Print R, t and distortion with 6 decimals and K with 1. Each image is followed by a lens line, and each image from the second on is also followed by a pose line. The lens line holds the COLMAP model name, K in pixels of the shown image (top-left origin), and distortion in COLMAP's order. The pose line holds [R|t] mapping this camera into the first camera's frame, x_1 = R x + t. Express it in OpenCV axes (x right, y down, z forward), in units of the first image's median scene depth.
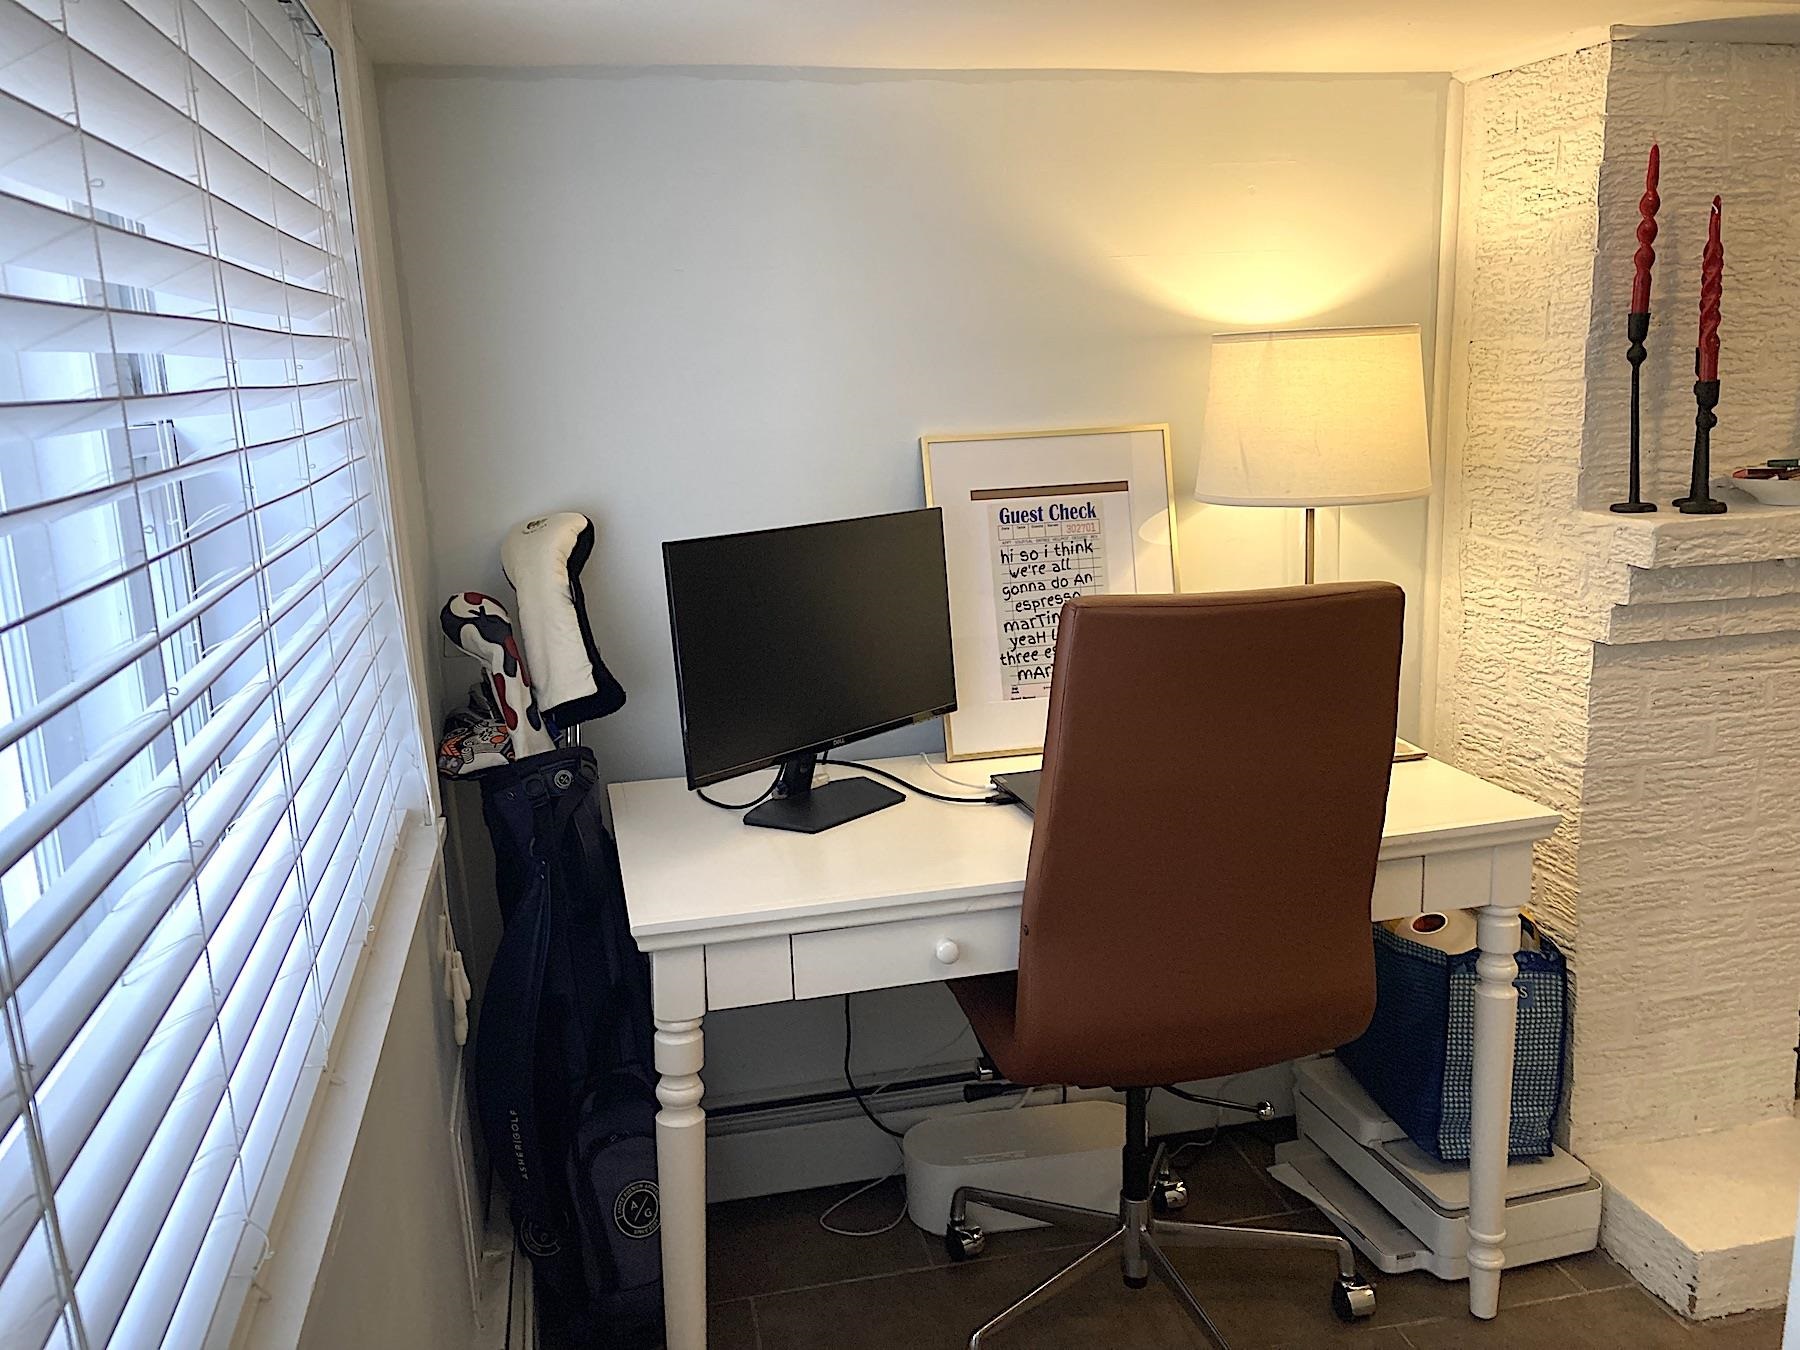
lens RADIAL K [[1471.7, 0, 900.0], [0, 1471.7, 675.0], [0, 0, 1]] dist [0.070338, -0.126952]
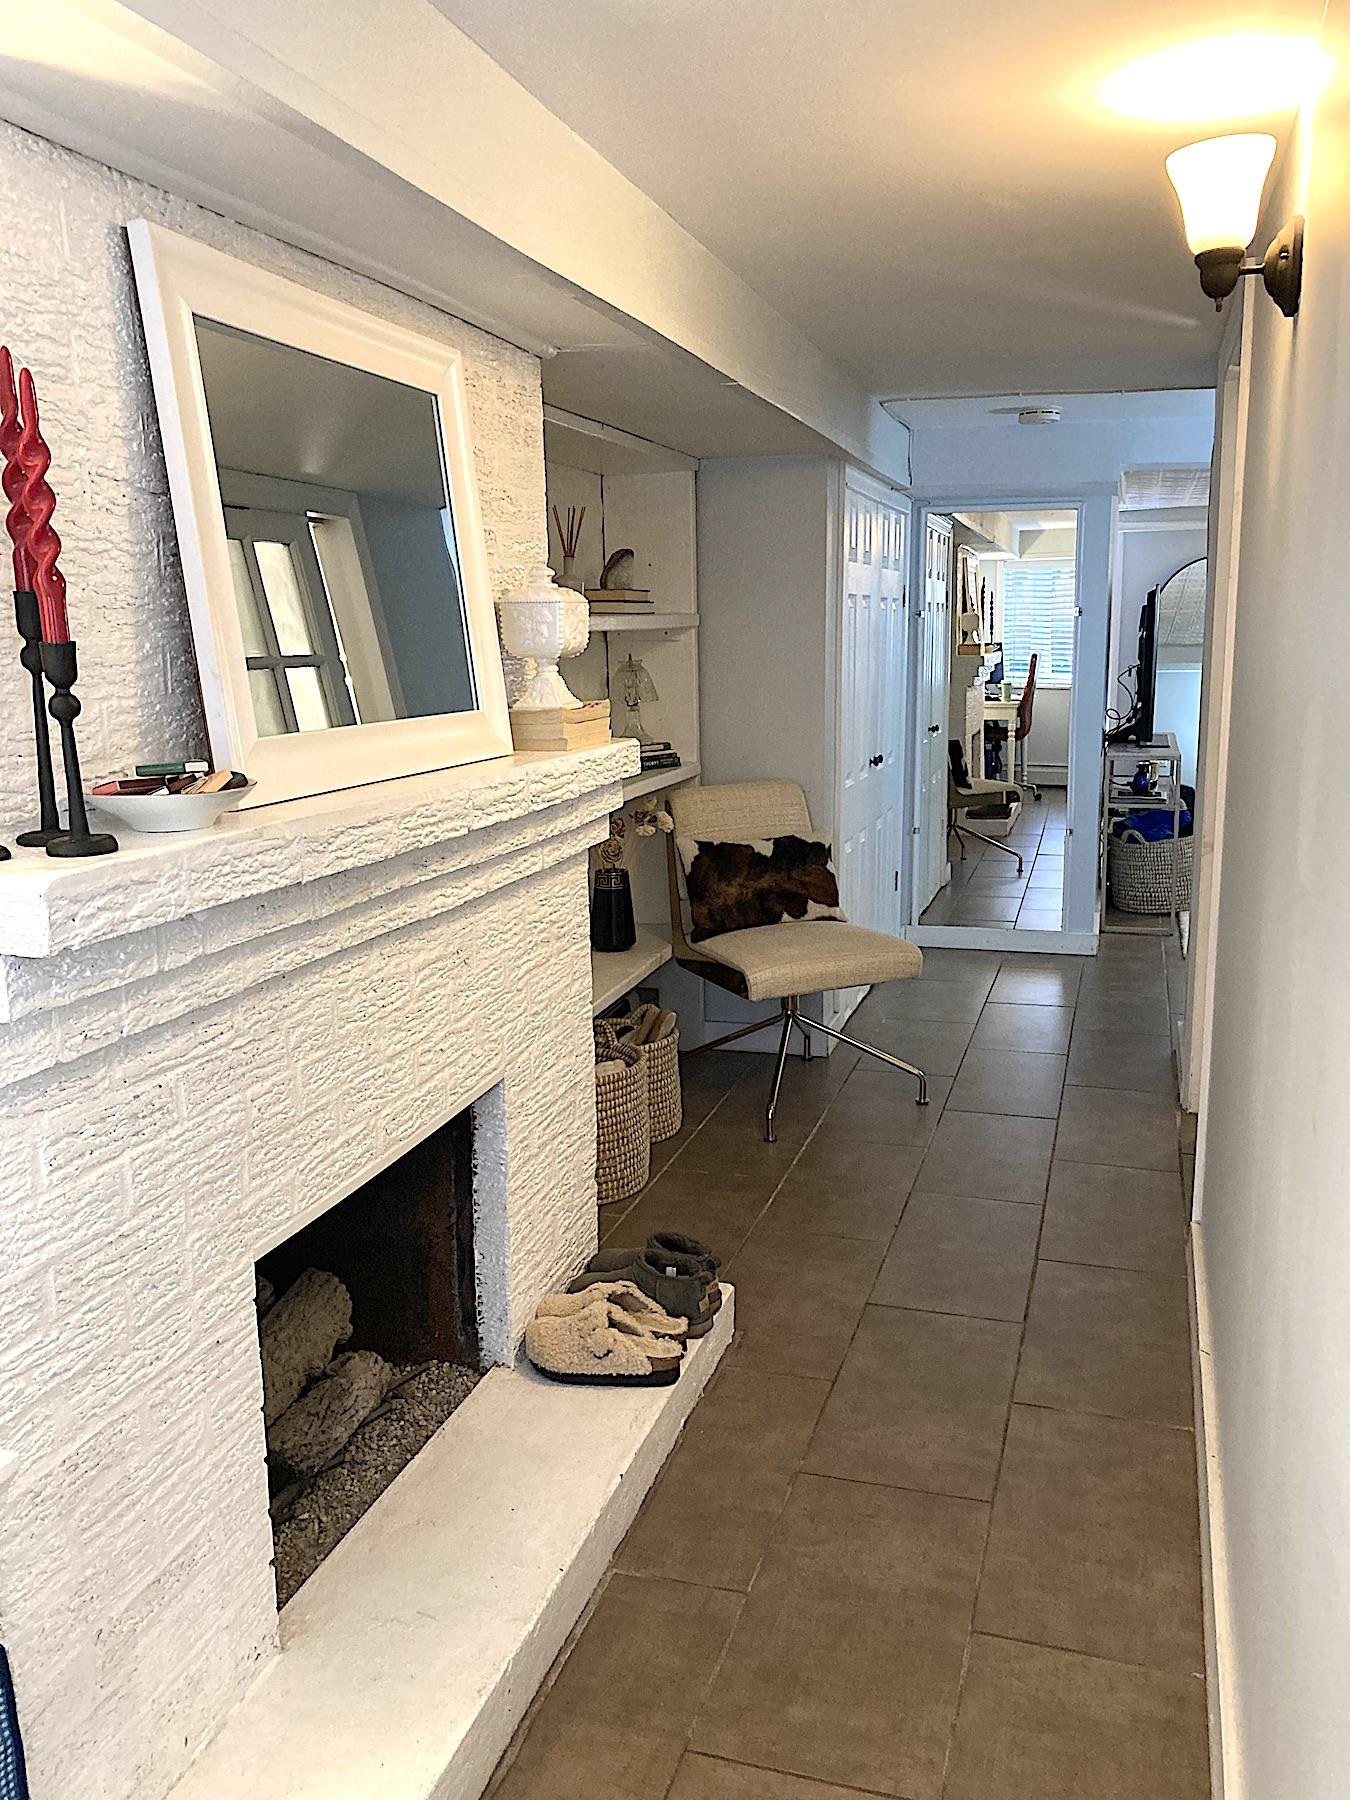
lens RADIAL K [[1509.8, 0, 675.9], [0, 1509.8, 906.6], [0, 0, 1]] dist [0.015474, 0.017706]
pose [[0.493002, -0.122227, 0.861400, 0.106694], [0.173322, 0.984035, 0.040431, -0.066361], [-0.852589, 0.129367, 0.506316, 0.444874]]
